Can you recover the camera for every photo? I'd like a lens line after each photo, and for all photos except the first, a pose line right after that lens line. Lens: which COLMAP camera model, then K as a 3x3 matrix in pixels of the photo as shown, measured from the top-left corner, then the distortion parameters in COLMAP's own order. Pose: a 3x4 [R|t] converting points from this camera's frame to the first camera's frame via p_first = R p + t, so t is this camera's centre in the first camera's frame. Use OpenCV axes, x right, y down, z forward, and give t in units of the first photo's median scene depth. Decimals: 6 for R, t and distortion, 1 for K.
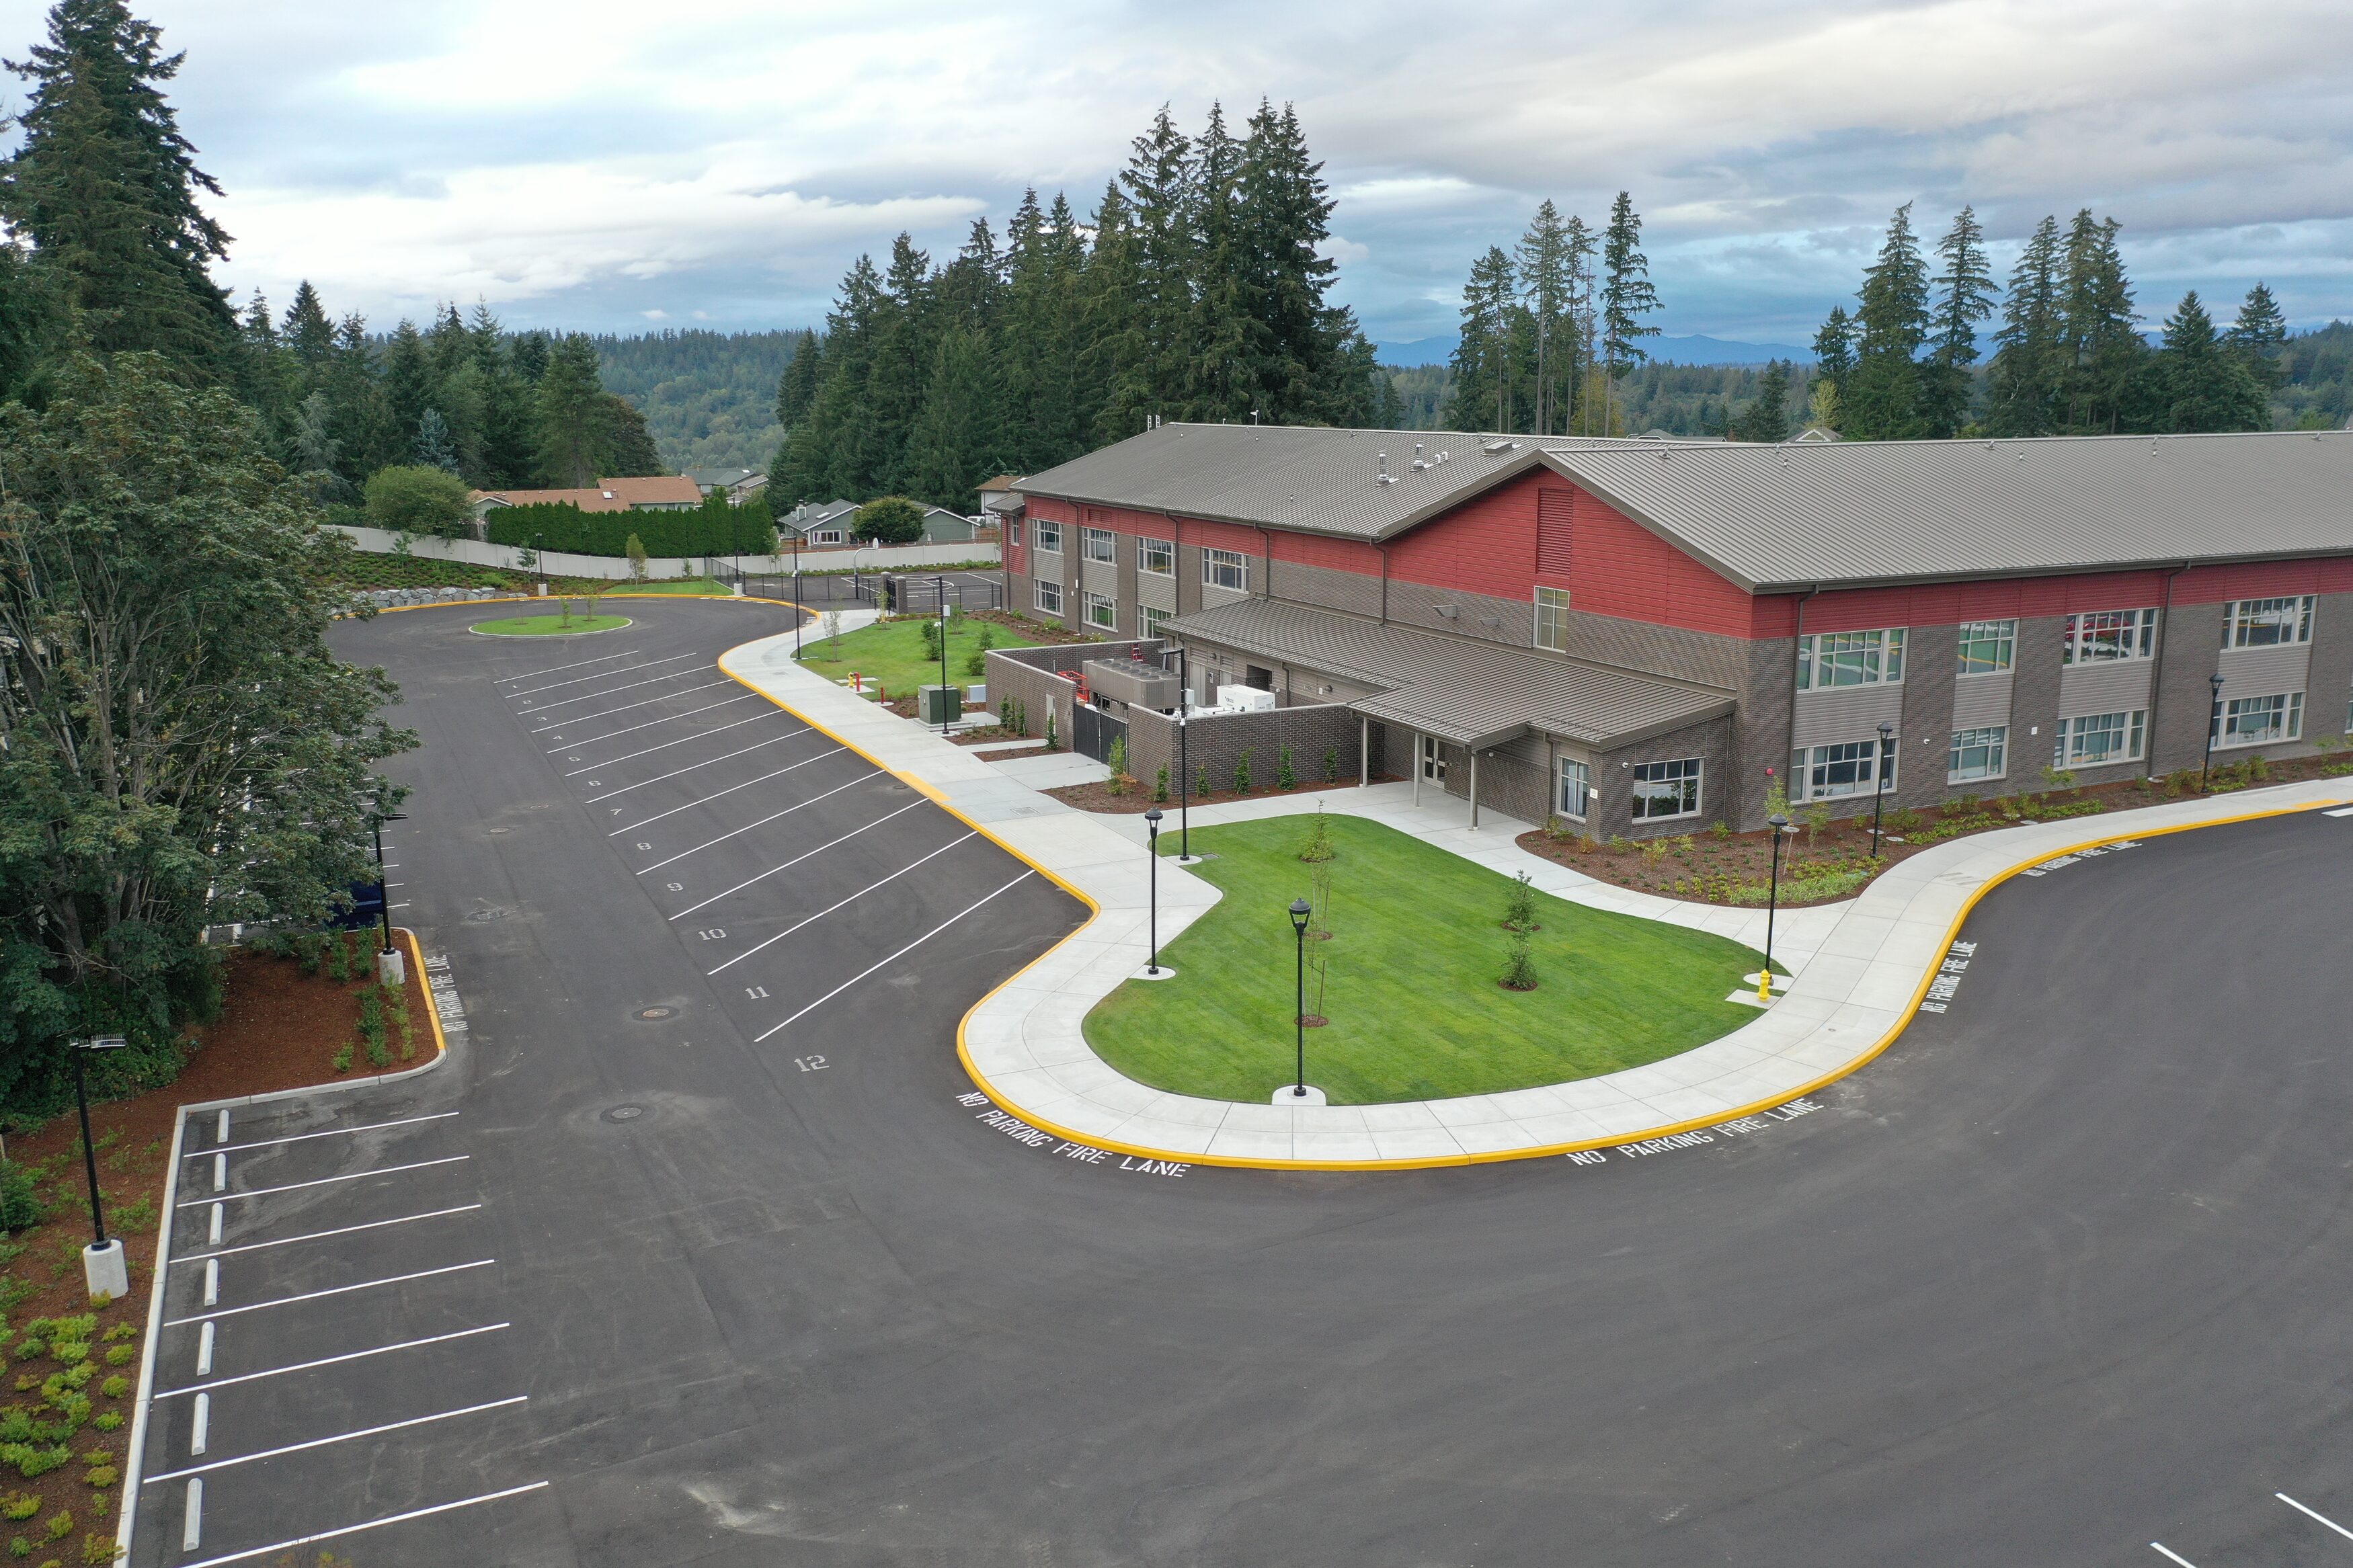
lens RADIAL K [[1870.9, 0, 1177.9], [0, 1870.9, 745.9], [0, 0, 1]] dist [0.005139, -0.008115]
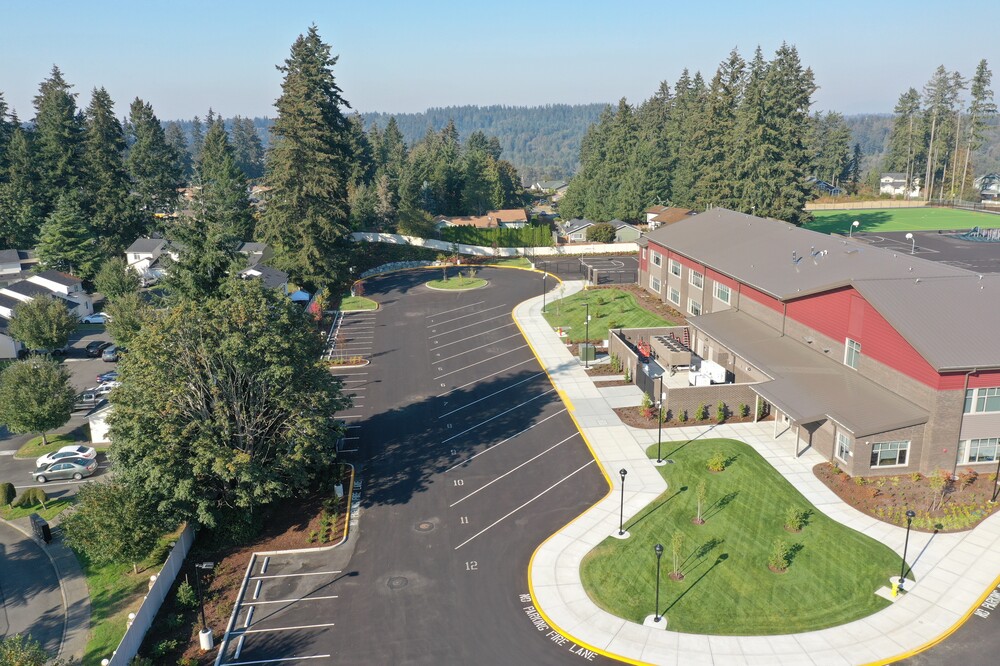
lens RADIAL K [[795.2, 0, 500.6], [0, 795.2, 316.8], [0, 0, 1]] dist [0.005139, -0.008115]
pose [[0.949226, 0.069938, -0.306723, 0.068003], [-0.055230, 0.996880, 0.056383, -0.104339], [0.309710, -0.036580, 0.950127, -0.004315]]
